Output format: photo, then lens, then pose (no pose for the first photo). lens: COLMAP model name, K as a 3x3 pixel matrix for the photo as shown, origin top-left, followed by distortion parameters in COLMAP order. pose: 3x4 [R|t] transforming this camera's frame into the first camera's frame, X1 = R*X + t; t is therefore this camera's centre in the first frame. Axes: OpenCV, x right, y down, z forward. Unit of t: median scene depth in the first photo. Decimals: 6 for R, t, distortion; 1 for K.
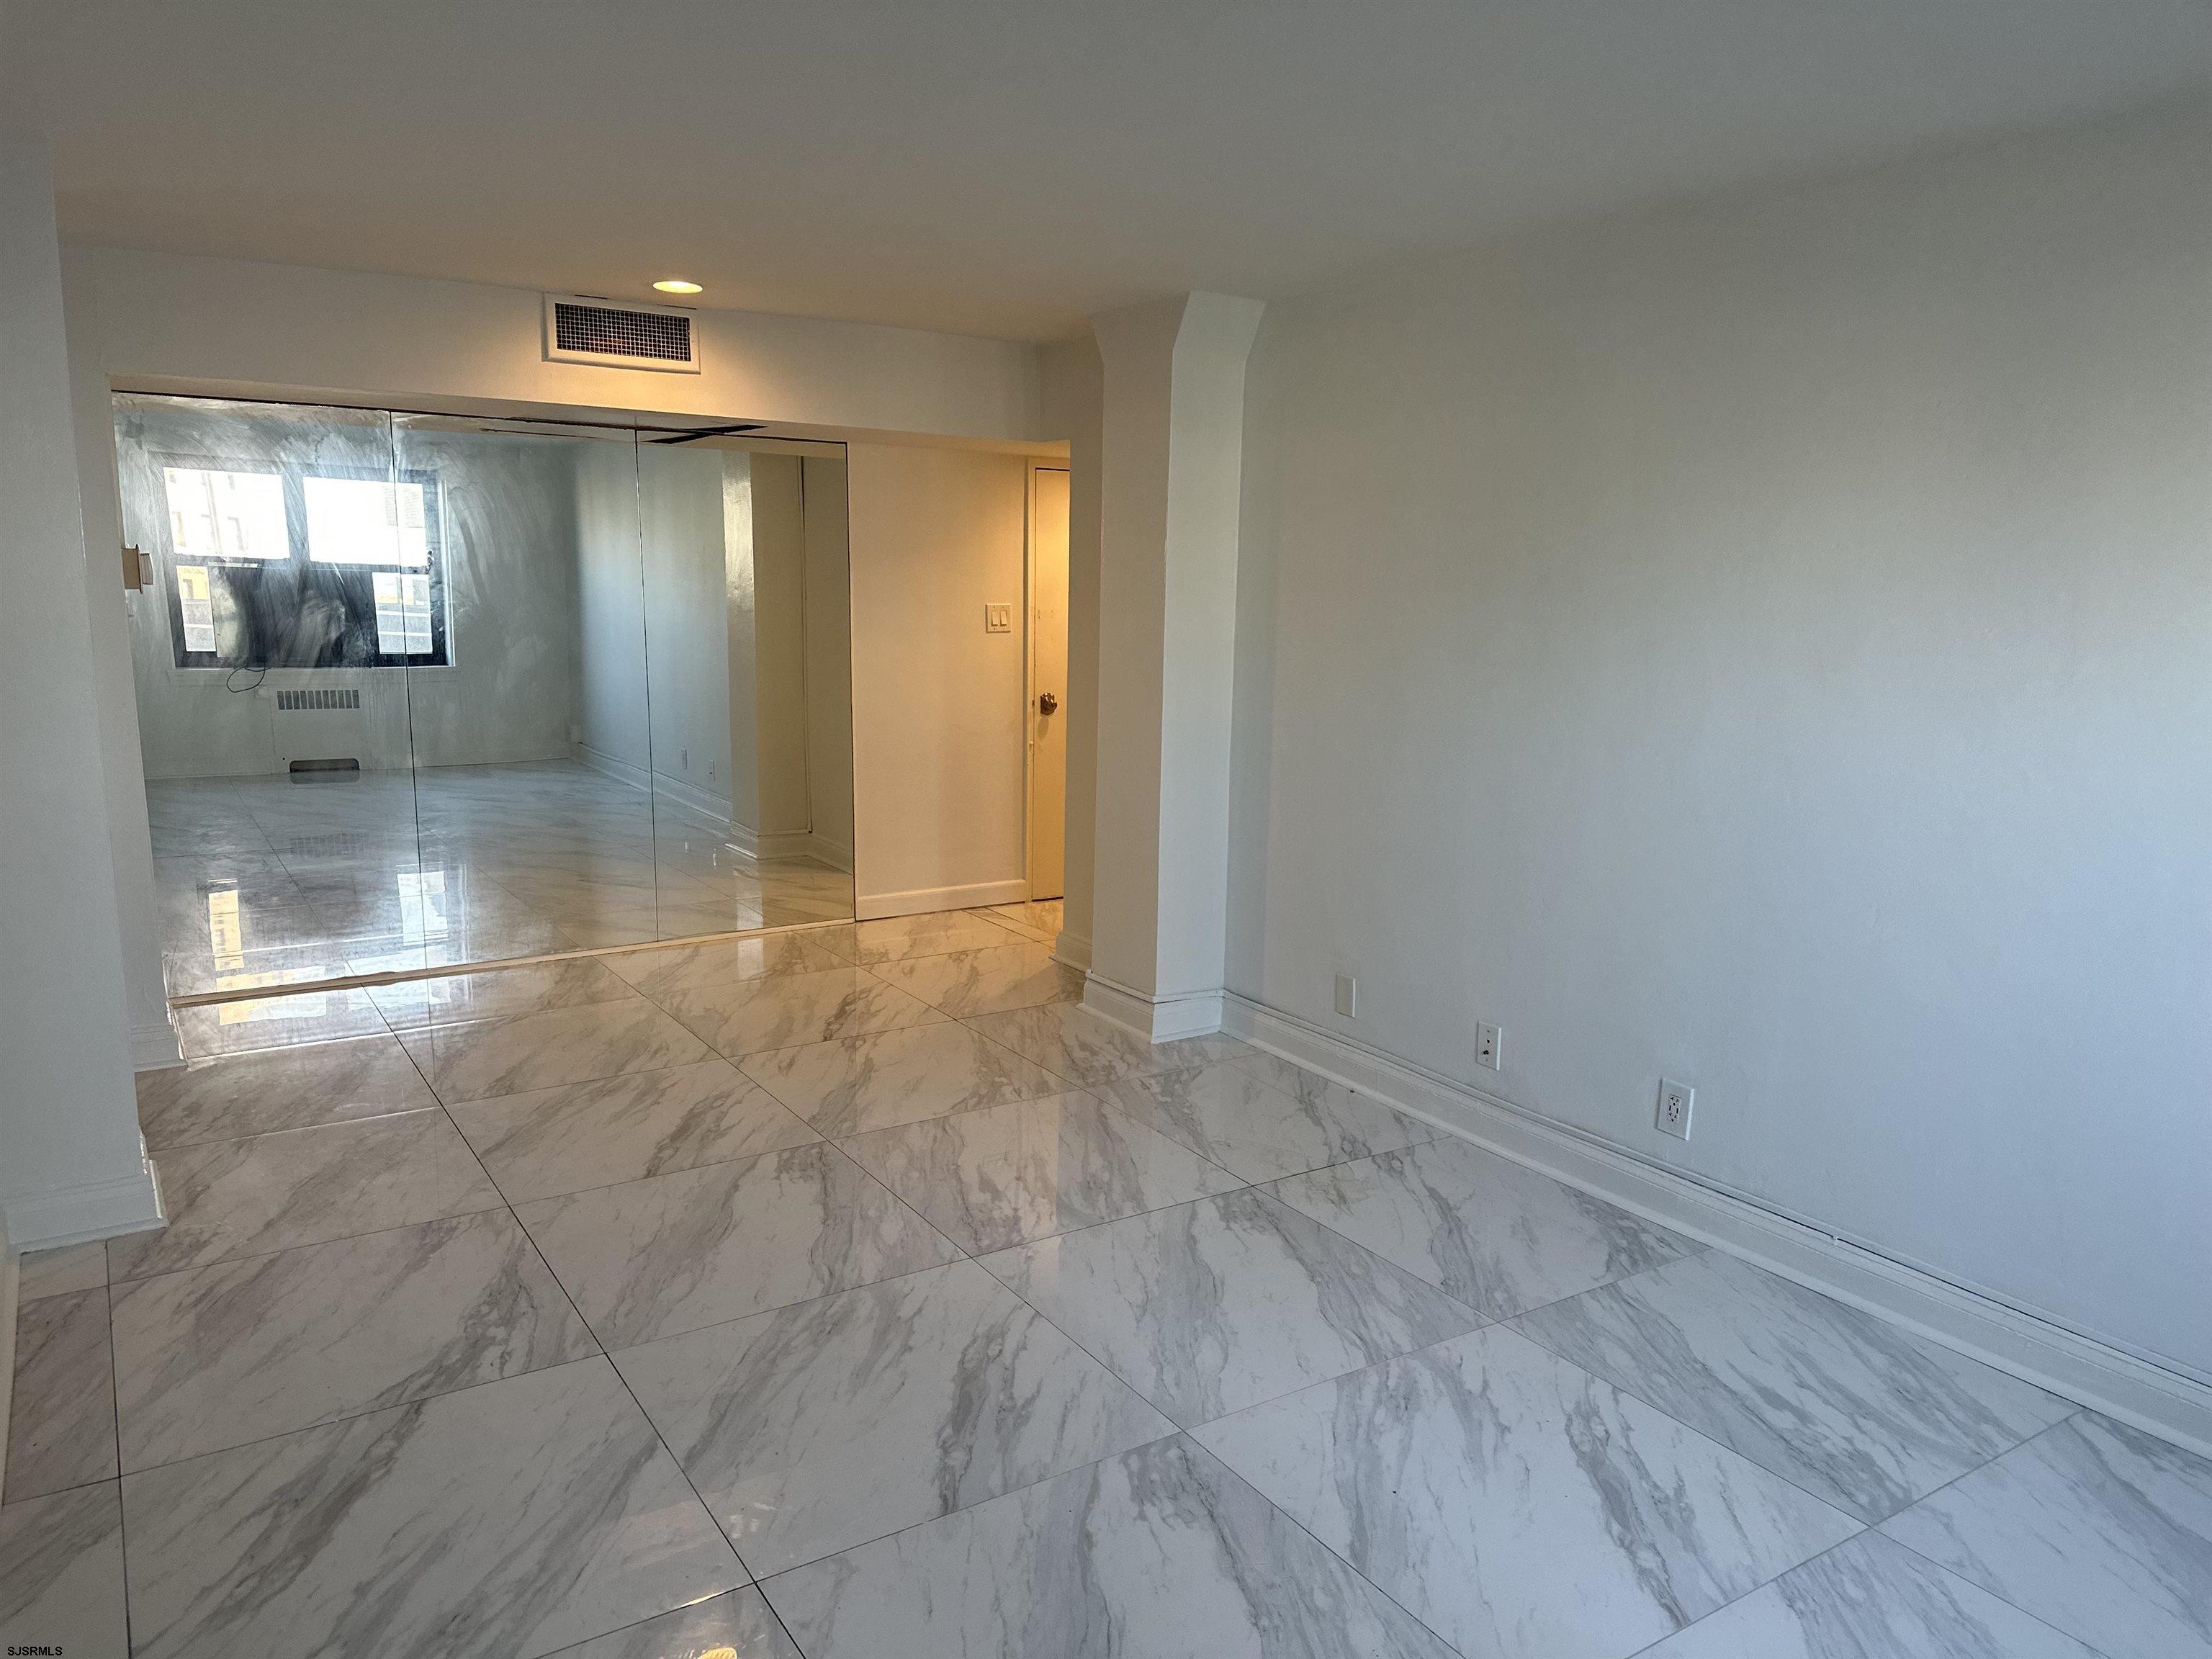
lens RADIAL K [[1543.0, 0, 1115.4], [0, 1543.0, 830.8], [0, 0, 1]] dist [0.003073, -0.015394]
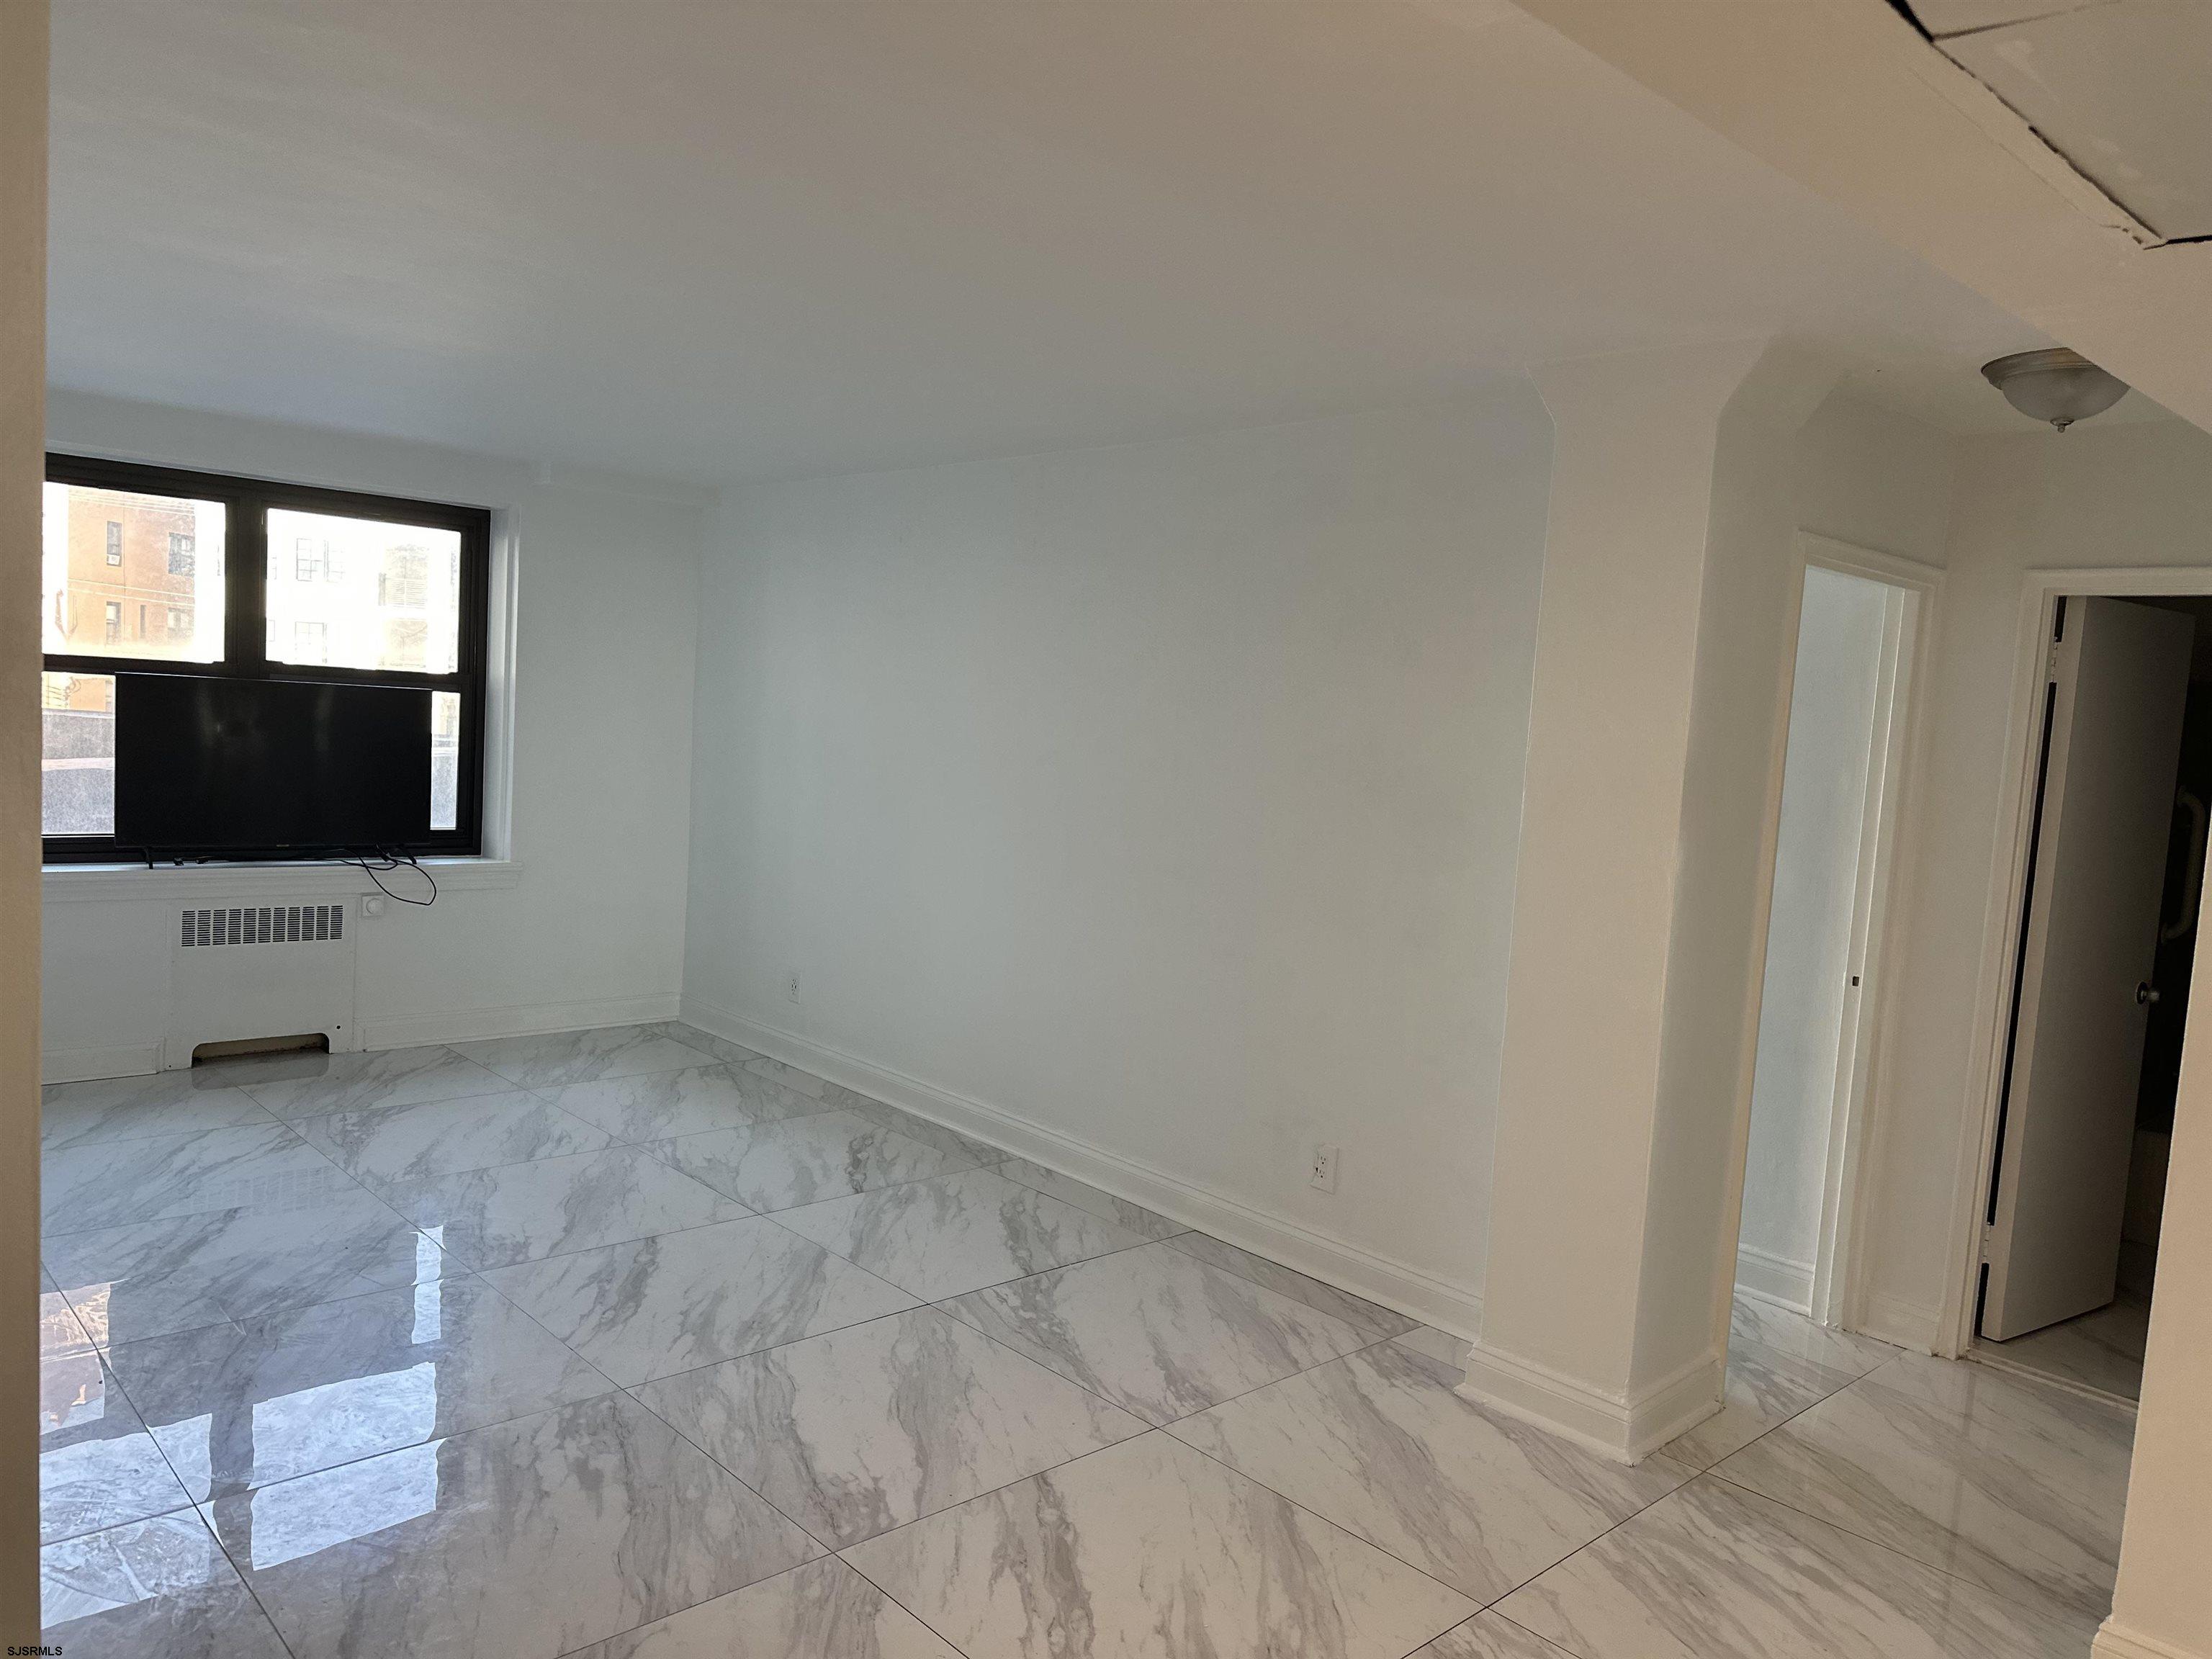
lens RADIAL K [[1543.0, 0, 1099.4], [0, 1543.0, 841.5], [0, 0, 1]] dist [0.003073, -0.015394]
pose [[-0.982485, -0.070609, -0.172444, -0.208893], [-0.114203, 0.959420, 0.257820, -0.348269], [0.147242, 0.272998, -0.950680, 1.993170]]
